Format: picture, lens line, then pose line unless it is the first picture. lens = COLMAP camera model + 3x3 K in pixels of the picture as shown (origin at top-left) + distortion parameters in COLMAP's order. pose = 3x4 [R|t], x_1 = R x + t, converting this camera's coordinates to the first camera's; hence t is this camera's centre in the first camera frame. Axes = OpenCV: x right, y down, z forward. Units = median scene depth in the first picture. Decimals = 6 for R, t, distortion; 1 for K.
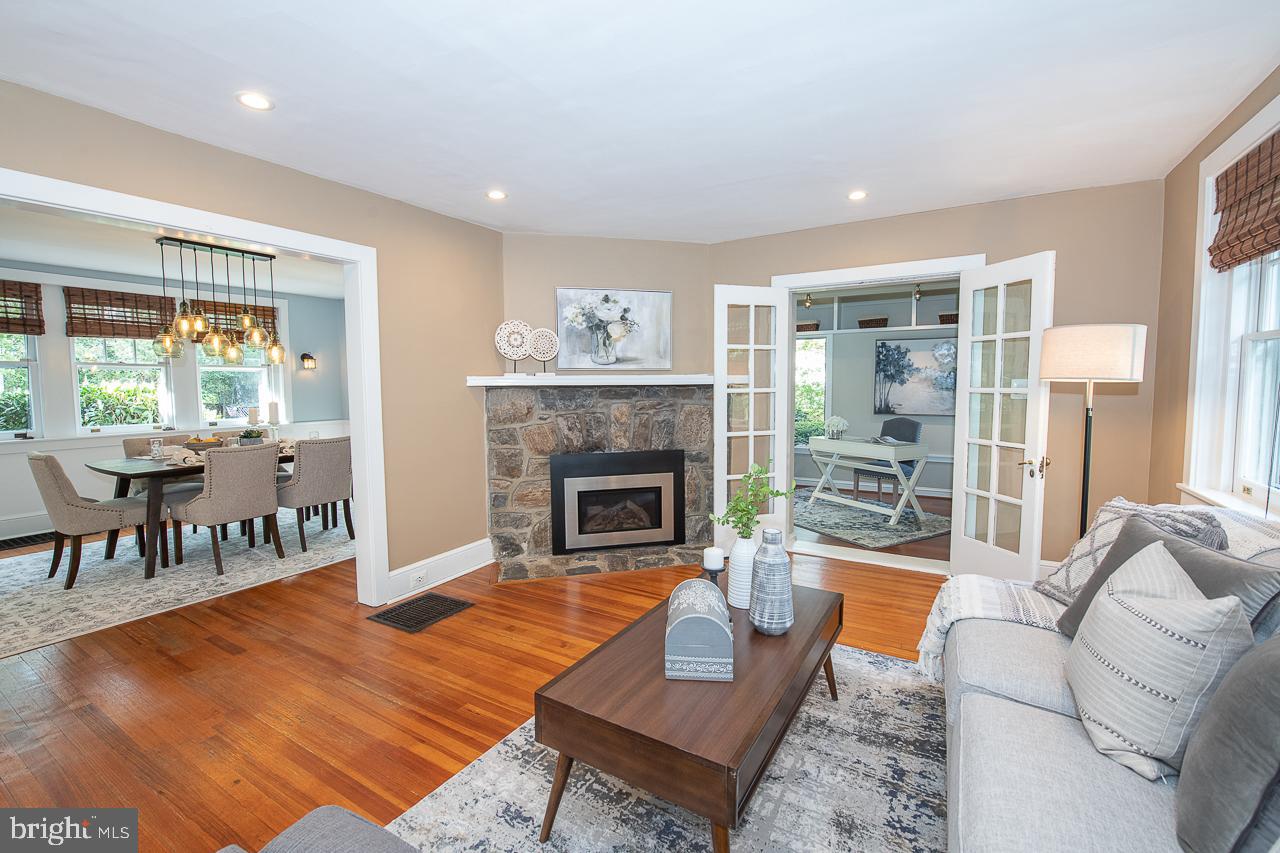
lens RADIAL K [[540.4, 0, 640.3], [0, 540.4, 422.6], [0, 0, 1]] dist [-0.014967, -0.001606]
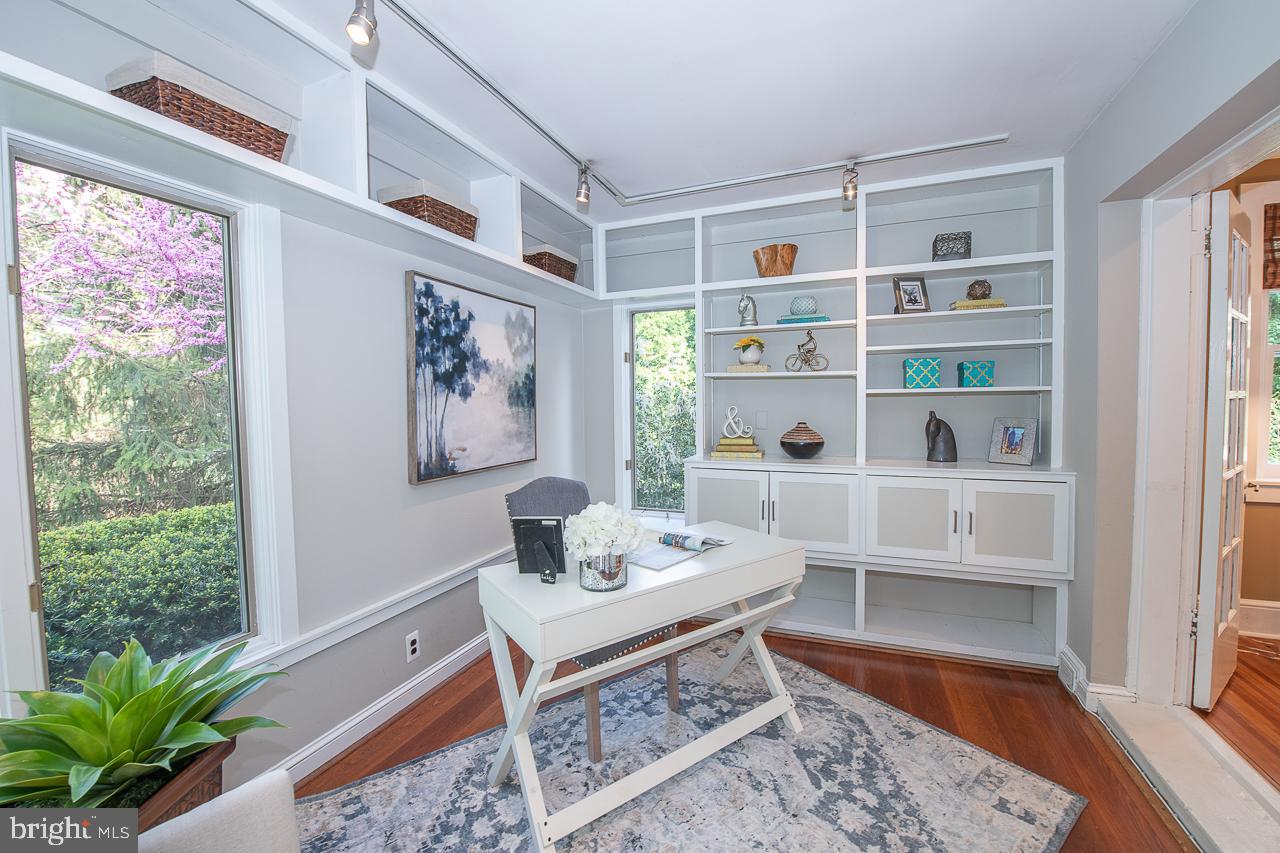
lens RADIAL K [[506.9, 0, 643.7], [0, 506.9, 423.5], [0, 0, 1]] dist [-0.019940, -0.000600]
pose [[-0.149010, -0.038201, 0.988097, 0.106306], [0.084520, 0.995105, 0.051218, -0.072137], [-0.985217, 0.091146, -0.145052, 1.100934]]
